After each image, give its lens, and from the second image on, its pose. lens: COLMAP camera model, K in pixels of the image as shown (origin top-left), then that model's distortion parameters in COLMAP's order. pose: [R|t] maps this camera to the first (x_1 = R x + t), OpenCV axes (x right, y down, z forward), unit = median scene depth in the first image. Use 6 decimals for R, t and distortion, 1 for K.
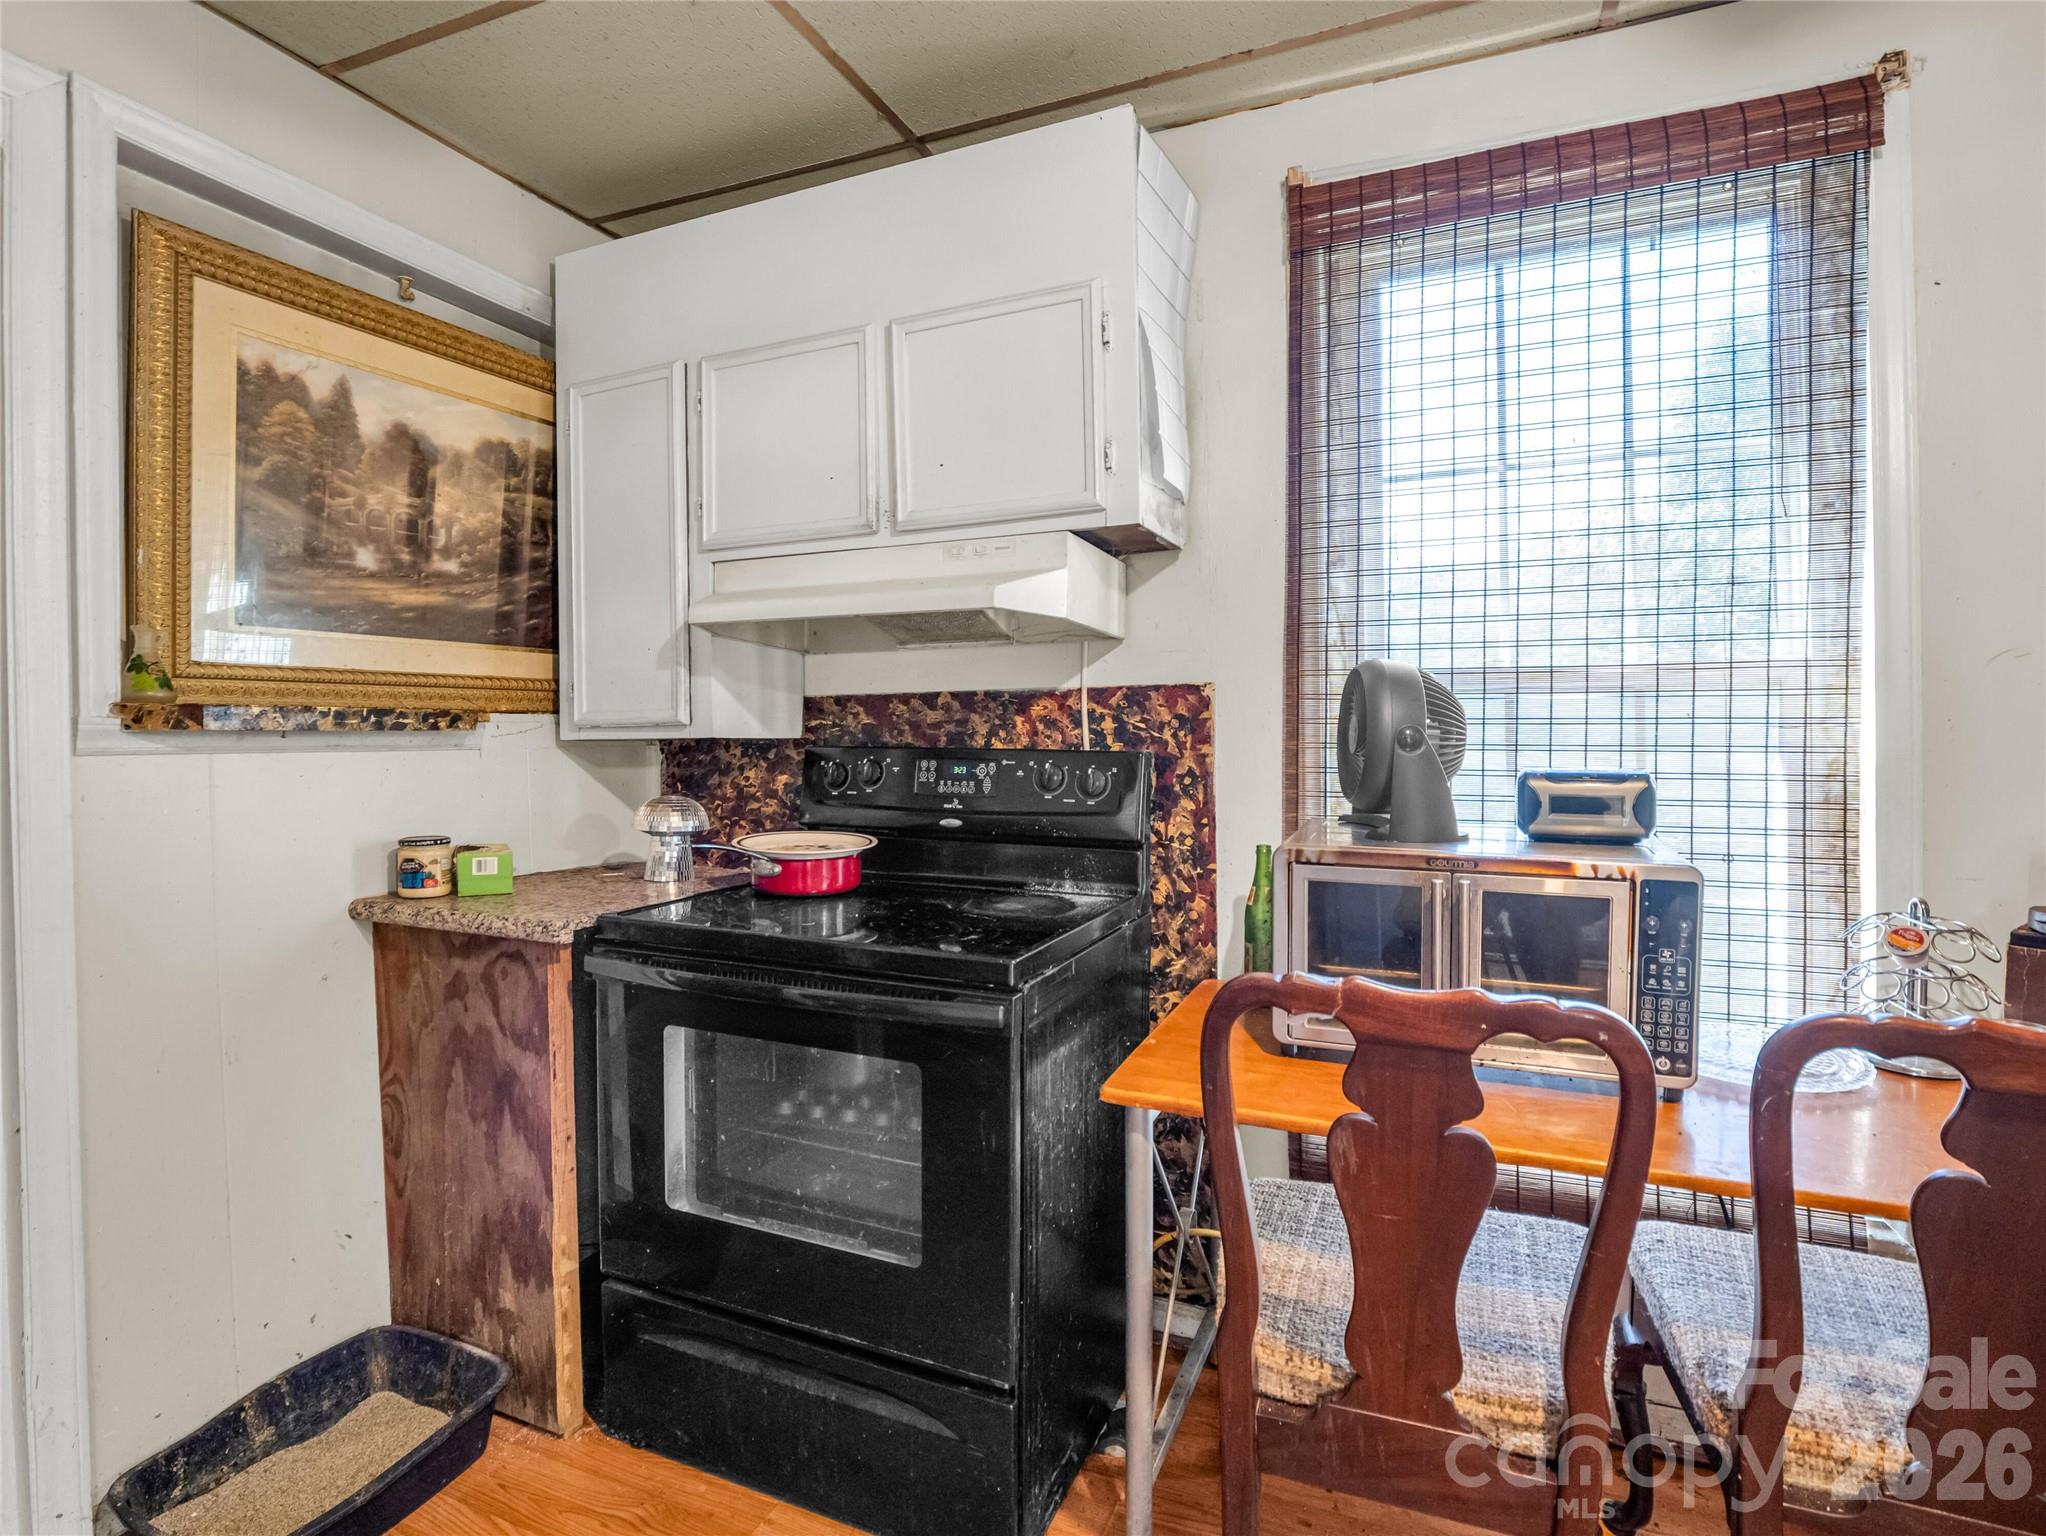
lens RADIAL K [[1009.2, 0, 1028.1], [0, 1009.2, 751.5], [0, 0, 1]] dist [-0.002589, -0.011665]
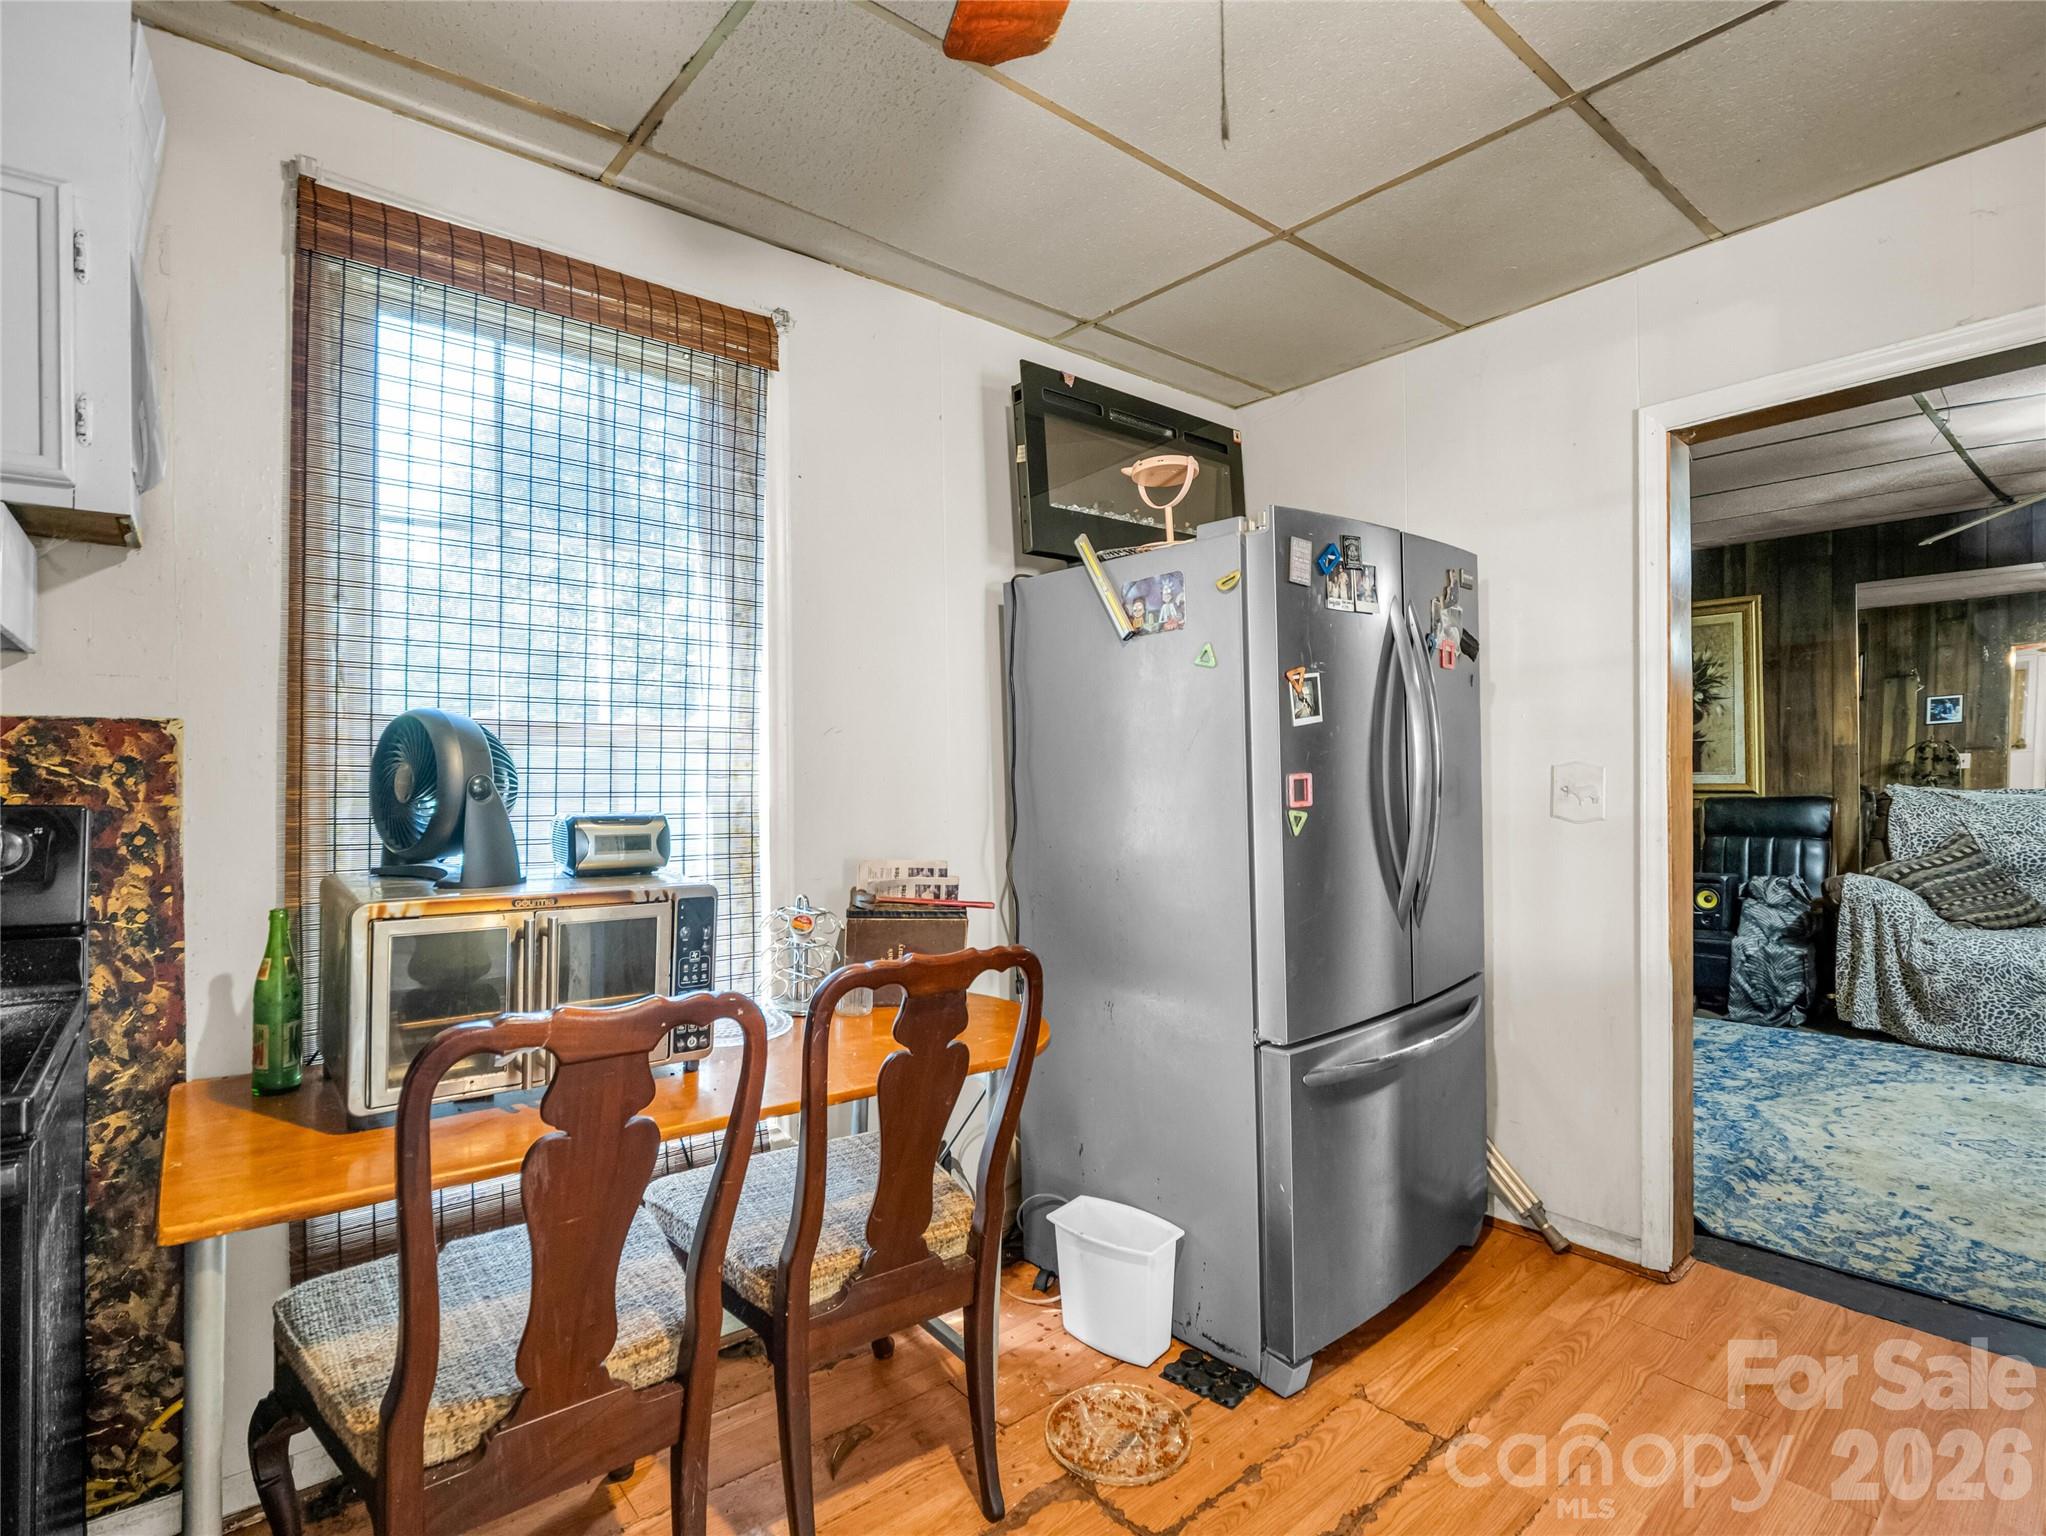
lens RADIAL K [[1077.4, 0, 990.8], [0, 1077.4, 765.9], [0, 0, 1]] dist [-0.025775, -0.000158]
pose [[0.451194, 0.011814, 0.892348, -0.285078], [0.011280, 0.999757, -0.018940, -0.006519], [-0.892354, 0.018611, 0.450951, 0.028009]]
